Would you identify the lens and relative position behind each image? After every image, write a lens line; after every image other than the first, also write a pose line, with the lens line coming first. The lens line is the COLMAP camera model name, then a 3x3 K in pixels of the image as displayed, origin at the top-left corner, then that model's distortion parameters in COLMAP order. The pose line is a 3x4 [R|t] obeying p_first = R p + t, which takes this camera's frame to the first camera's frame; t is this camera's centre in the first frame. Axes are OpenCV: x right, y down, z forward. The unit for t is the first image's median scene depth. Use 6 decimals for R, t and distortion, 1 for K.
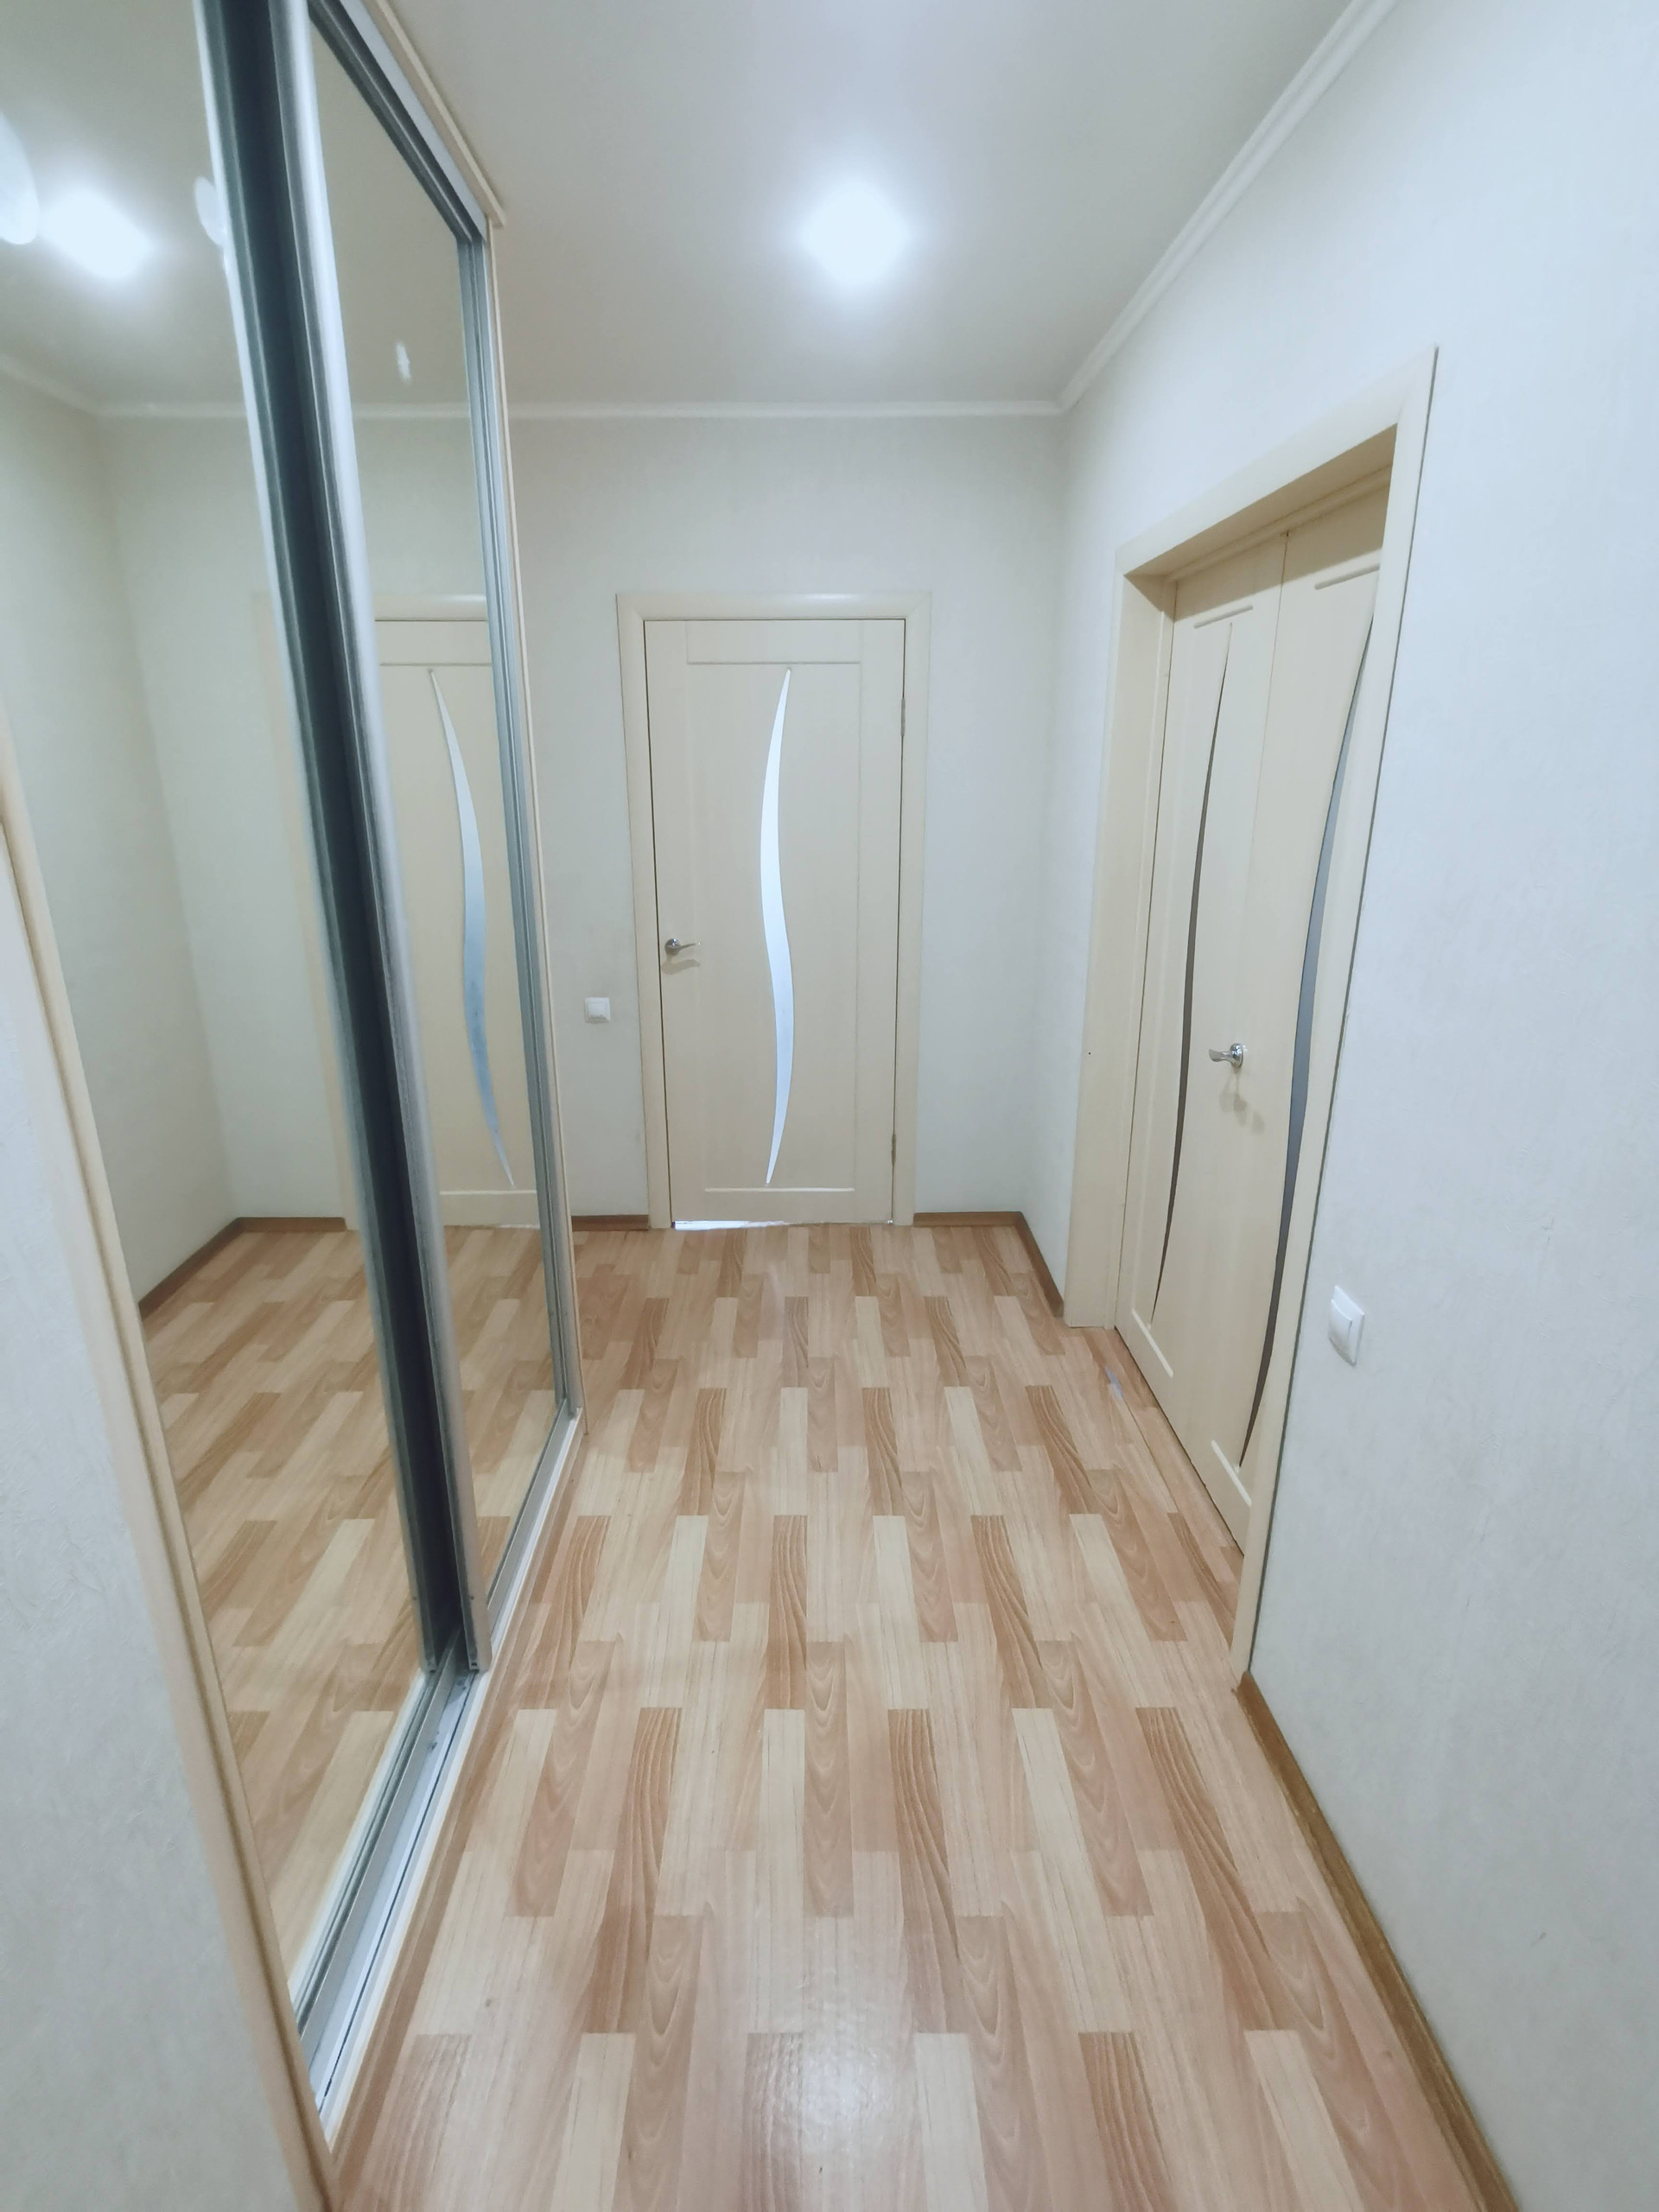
lens RADIAL K [[1071.9, 0, 830.3], [0, 1071.9, 1101.8], [0, 0, 1]] dist [0.002134, -0.007583]
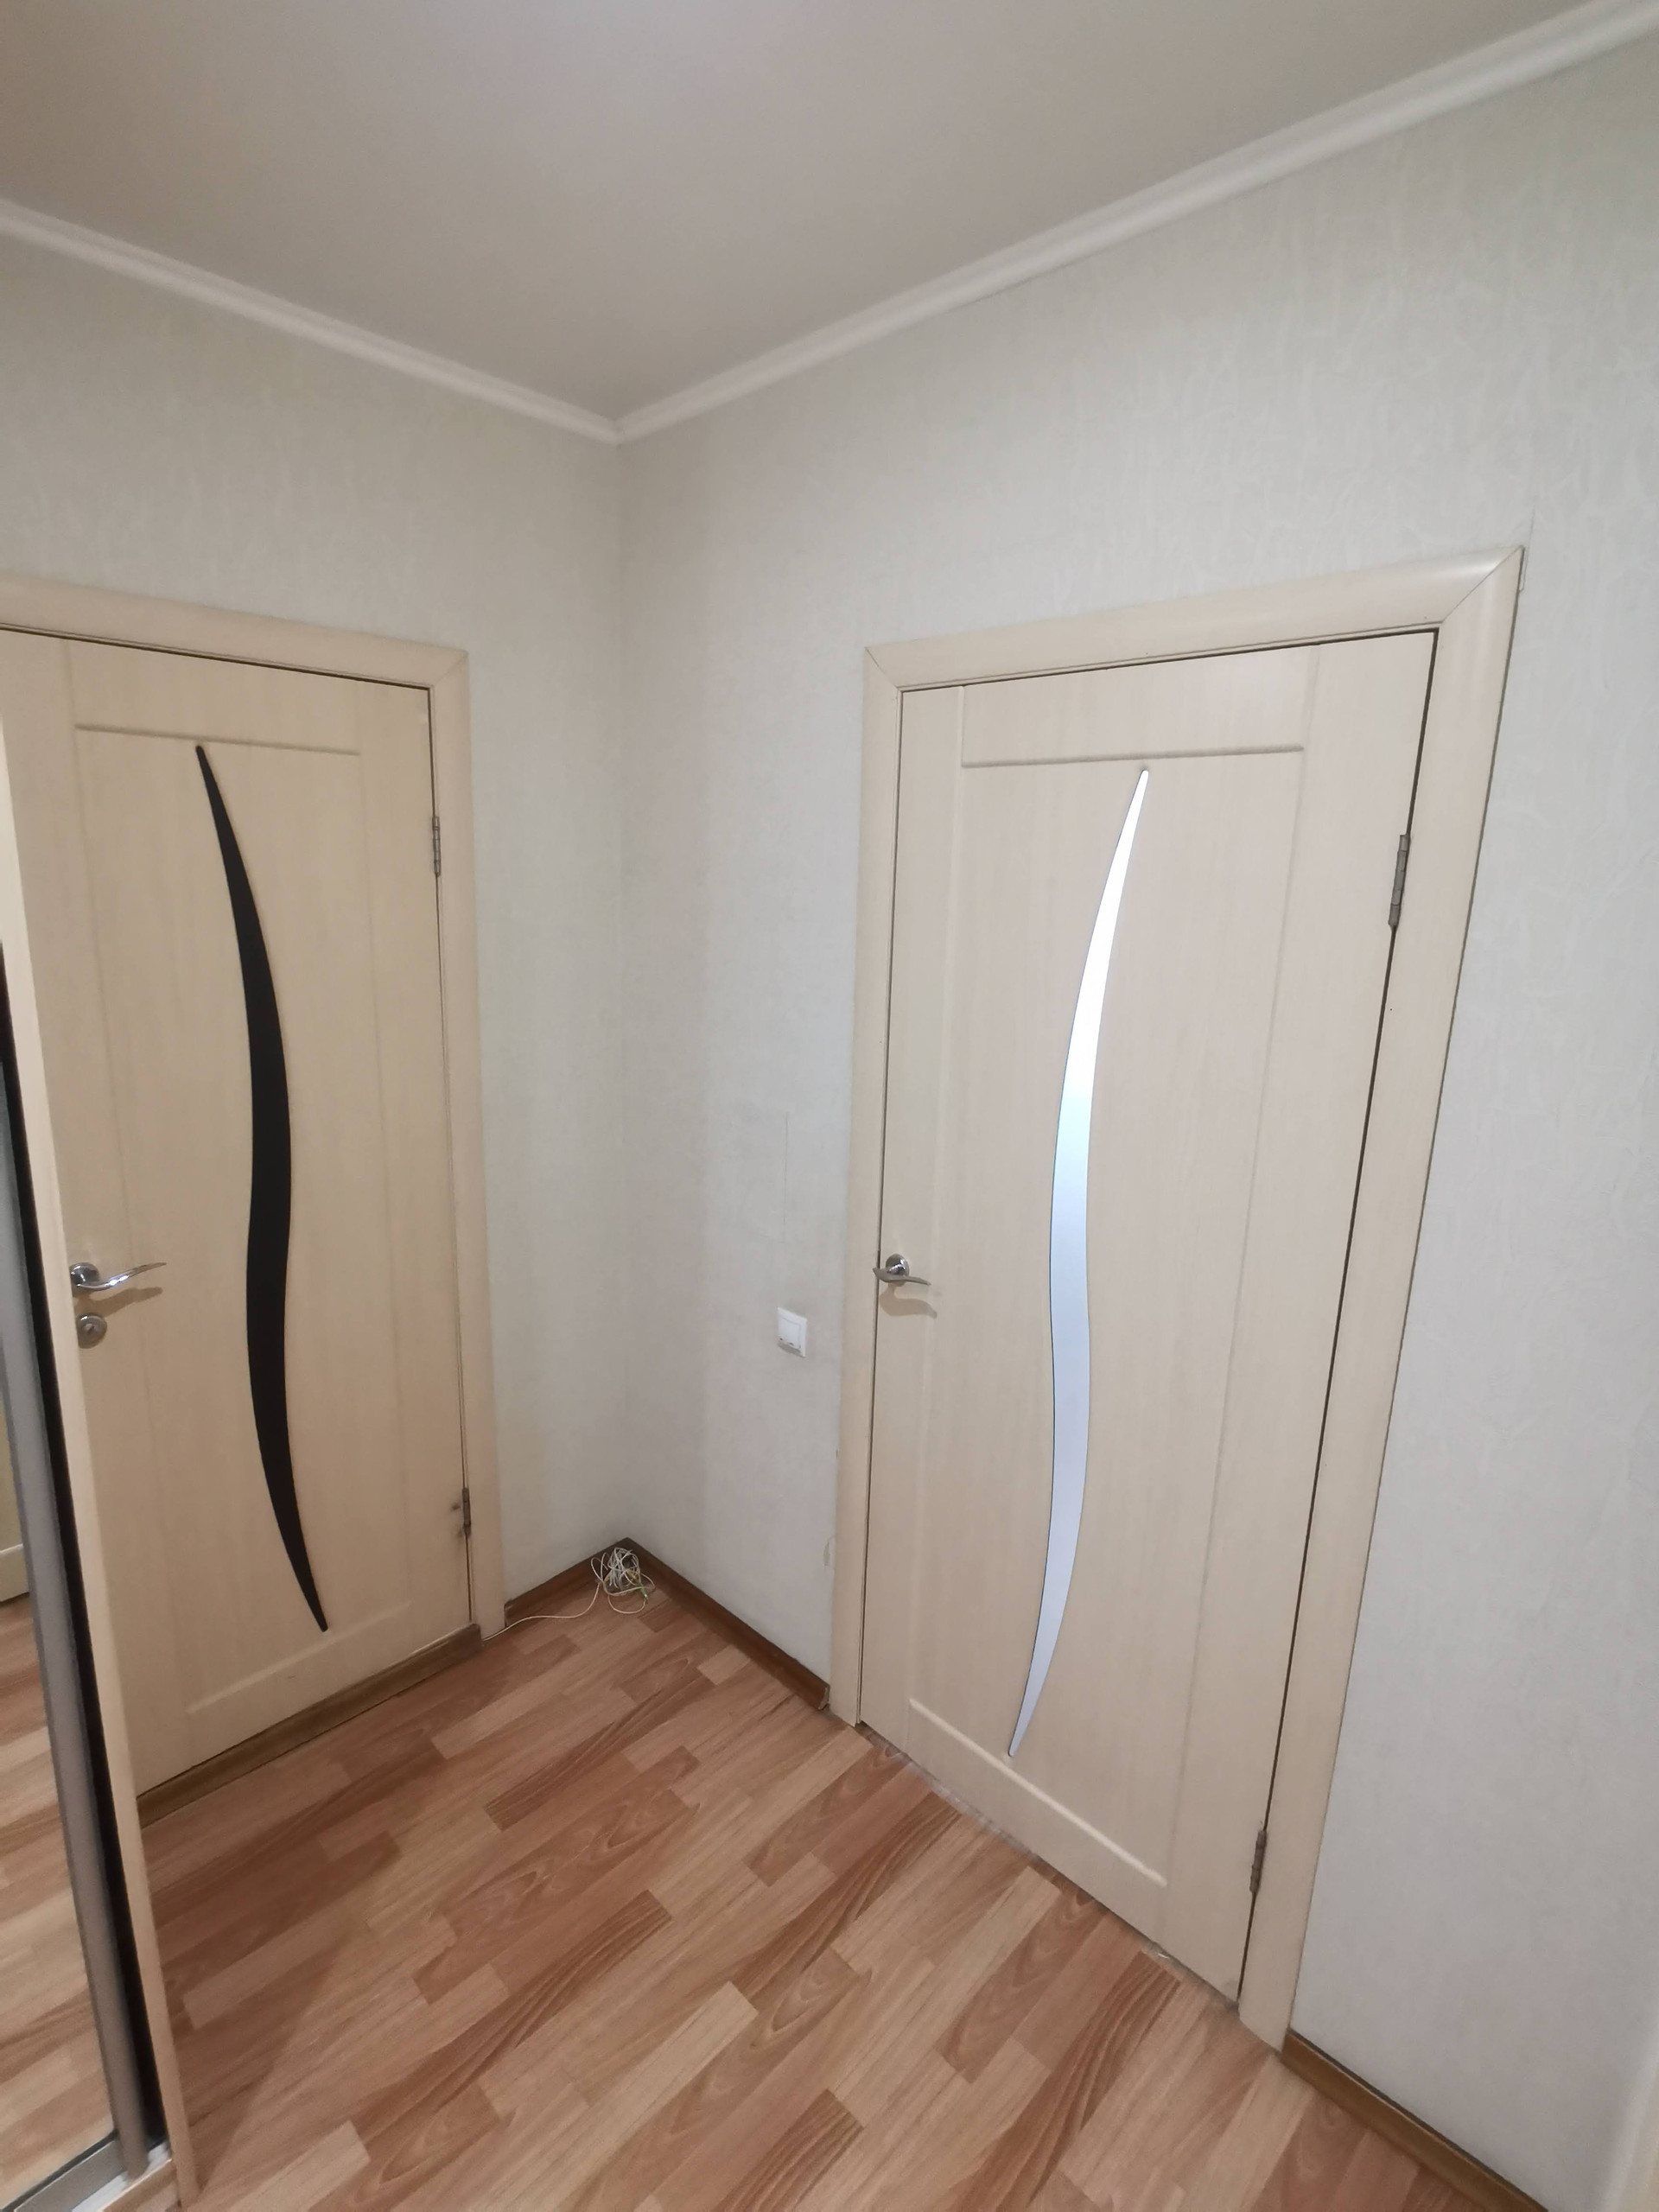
lens RADIAL K [[1071.9, 0, 826.2], [0, 1071.9, 1097.1], [0, 0, 1]] dist [0.002134, -0.007583]
pose [[0.698854, 0.178759, -0.692566, 0.189379], [-0.241923, 0.970275, 0.006318, -0.223666], [0.673109, 0.163132, 0.721327, 0.563055]]
